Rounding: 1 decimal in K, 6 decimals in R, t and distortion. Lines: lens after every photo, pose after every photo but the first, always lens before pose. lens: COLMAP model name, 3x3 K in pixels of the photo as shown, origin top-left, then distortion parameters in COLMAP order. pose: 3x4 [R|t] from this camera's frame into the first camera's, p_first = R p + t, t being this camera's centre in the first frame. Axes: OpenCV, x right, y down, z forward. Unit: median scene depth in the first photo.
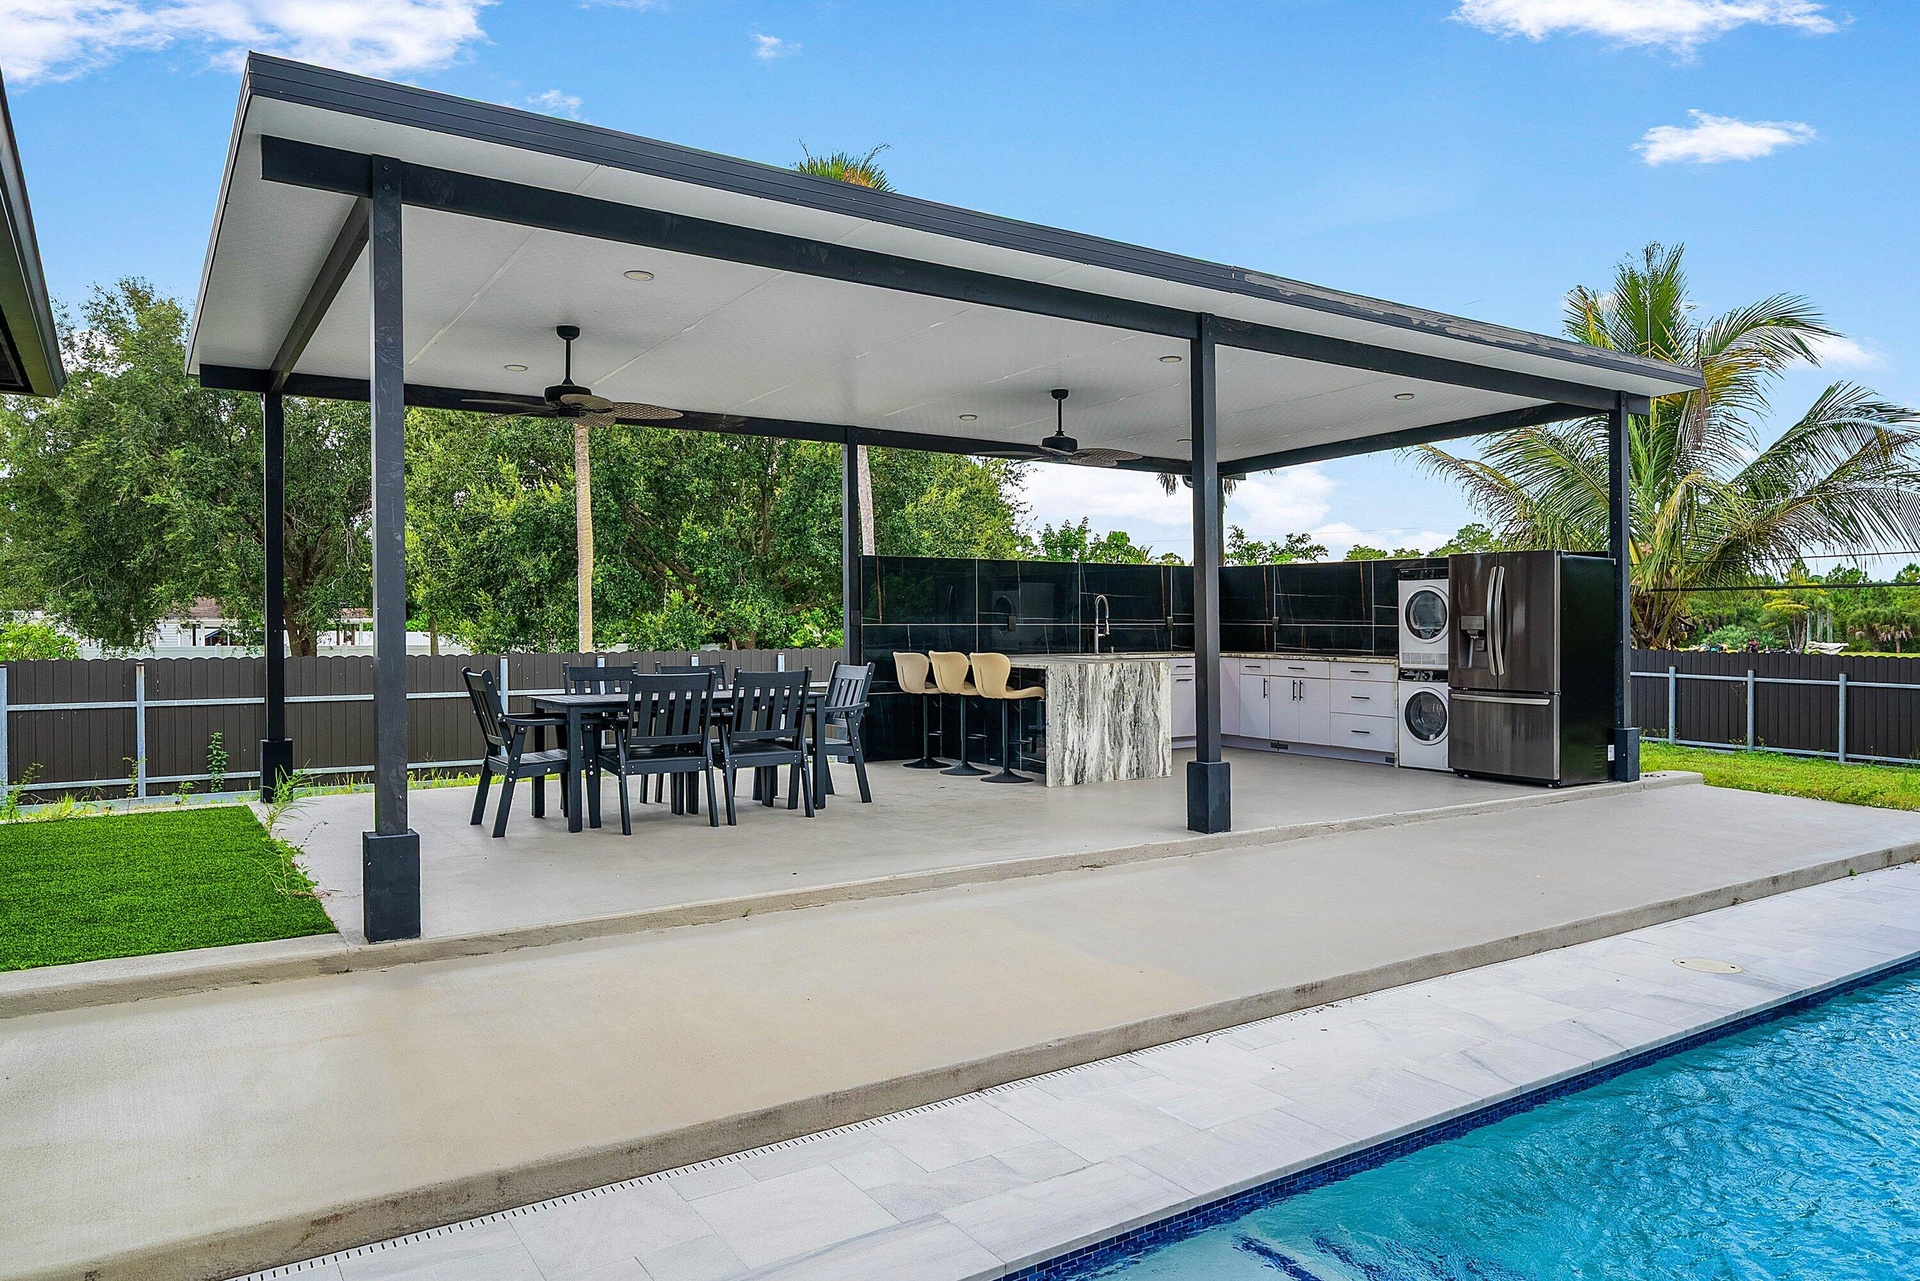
lens RADIAL K [[1275.7, 0, 985.2], [0, 1275.7, 613.8], [0, 0, 1]] dist [0.015640, -0.000050]
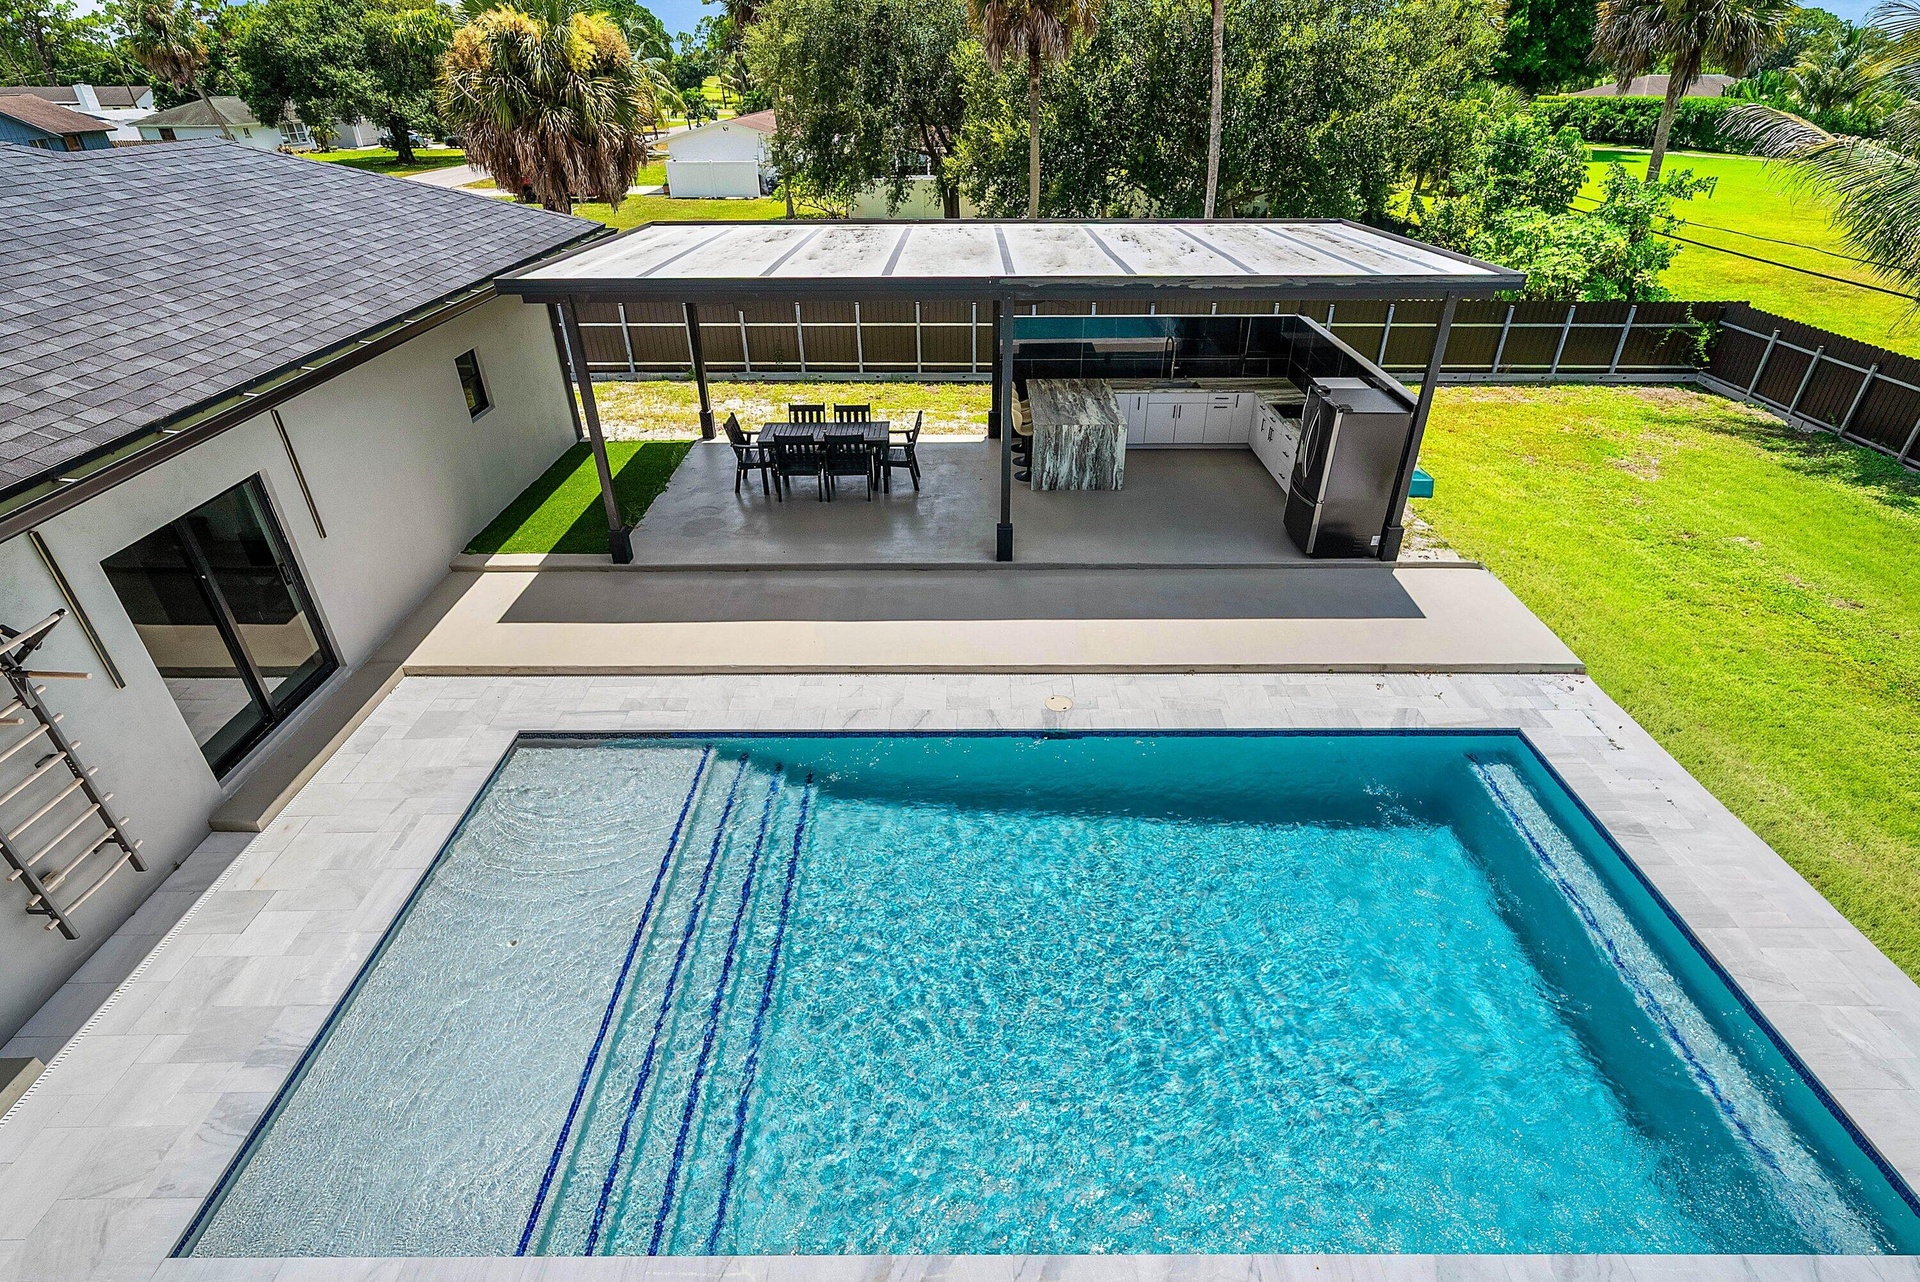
lens RADIAL K [[967.6, 0, 979.6], [0, 967.6, 642.5], [0, 0, 1]] dist [0.008450, 0.000052]
pose [[0.829201, 0.283719, -0.481590, 0.627446], [0.003402, 0.859020, 0.511932, -0.337061], [0.558940, -0.426133, 0.711335, -0.095527]]
